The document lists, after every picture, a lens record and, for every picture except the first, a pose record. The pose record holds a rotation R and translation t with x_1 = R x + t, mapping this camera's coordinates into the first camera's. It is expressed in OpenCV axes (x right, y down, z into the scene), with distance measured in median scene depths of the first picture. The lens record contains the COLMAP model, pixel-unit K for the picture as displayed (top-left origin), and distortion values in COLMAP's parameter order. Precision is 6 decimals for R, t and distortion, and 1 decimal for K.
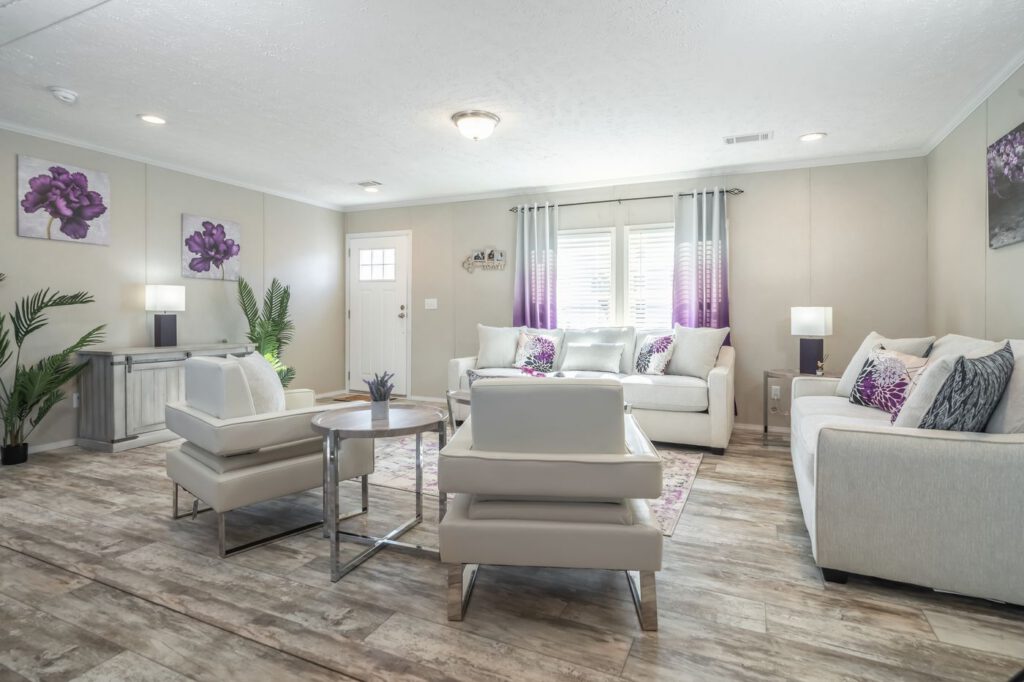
lens RADIAL K [[515.5, 0, 514.0], [0, 515.5, 321.7], [0, 0, 1]] dist [-0.000761, 0.000086]
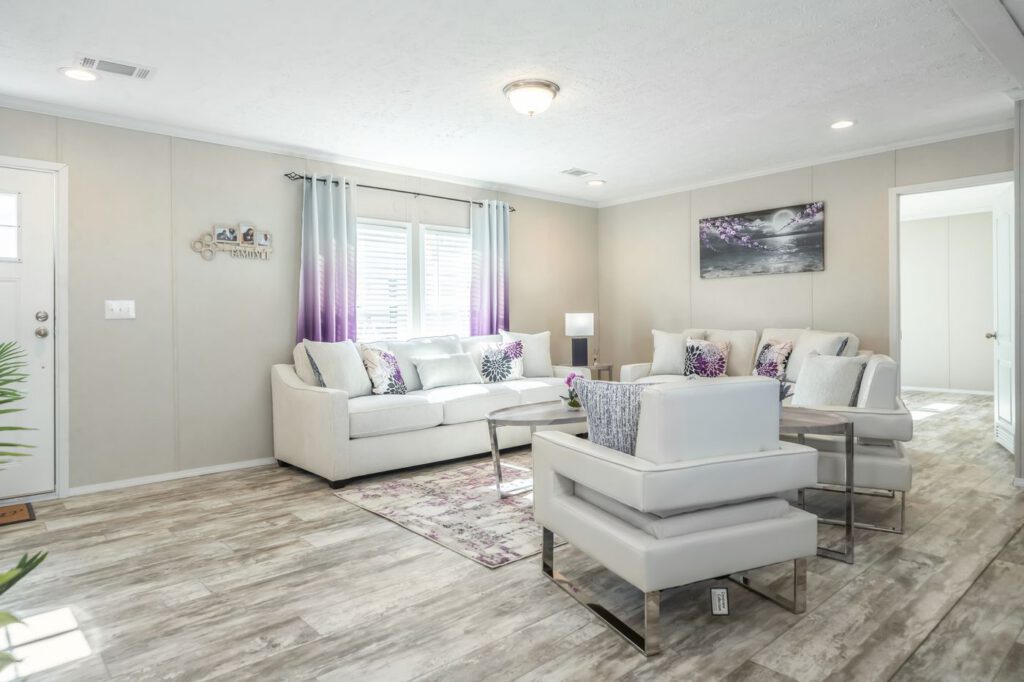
lens RADIAL K [[593.3, 0, 518.3], [0, 593.3, 339.3], [0, 0, 1]] dist [0.000738, 0.000211]
pose [[0.423767, -0.038773, 0.904941, -0.663986], [0.031464, 0.999111, 0.028073, -0.008368], [-0.905225, 0.016577, 0.424610, 0.415257]]
